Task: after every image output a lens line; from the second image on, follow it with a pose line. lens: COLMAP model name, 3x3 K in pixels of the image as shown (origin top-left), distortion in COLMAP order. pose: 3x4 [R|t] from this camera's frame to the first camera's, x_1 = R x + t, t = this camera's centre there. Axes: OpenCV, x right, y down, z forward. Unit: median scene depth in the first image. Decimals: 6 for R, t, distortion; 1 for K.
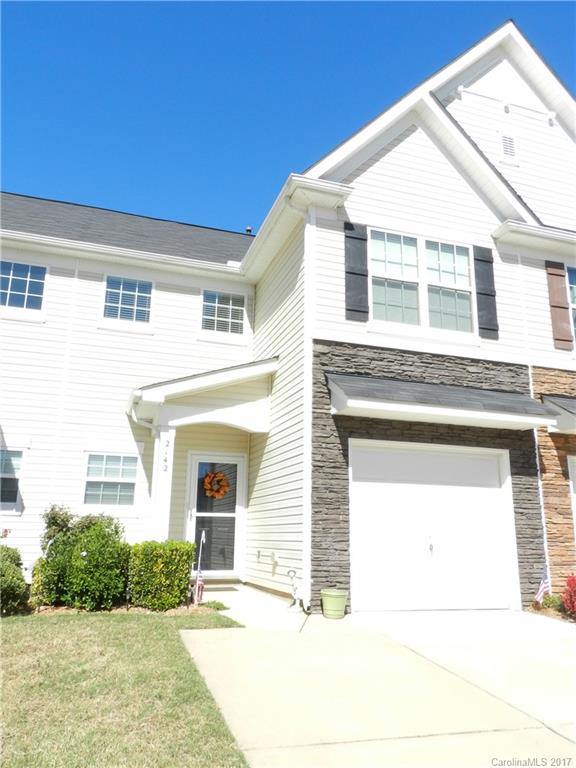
lens RADIAL K [[574.5, 0, 287.9], [0, 574.5, 382.8], [0, 0, 1]] dist [0.037826, -0.005692]
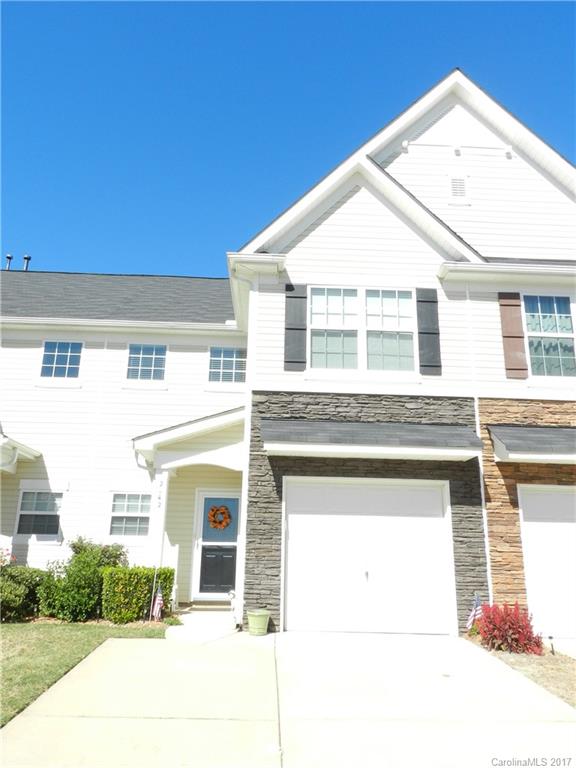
lens RADIAL K [[574.5, 0, 285.6], [0, 574.5, 384.7], [0, 0, 1]] dist [0.037826, -0.005692]
pose [[0.962476, -0.074782, -0.260858, 0.363964], [0.064105, 0.996729, -0.049214, -0.023553], [0.263685, 0.030645, 0.964122, -0.087984]]
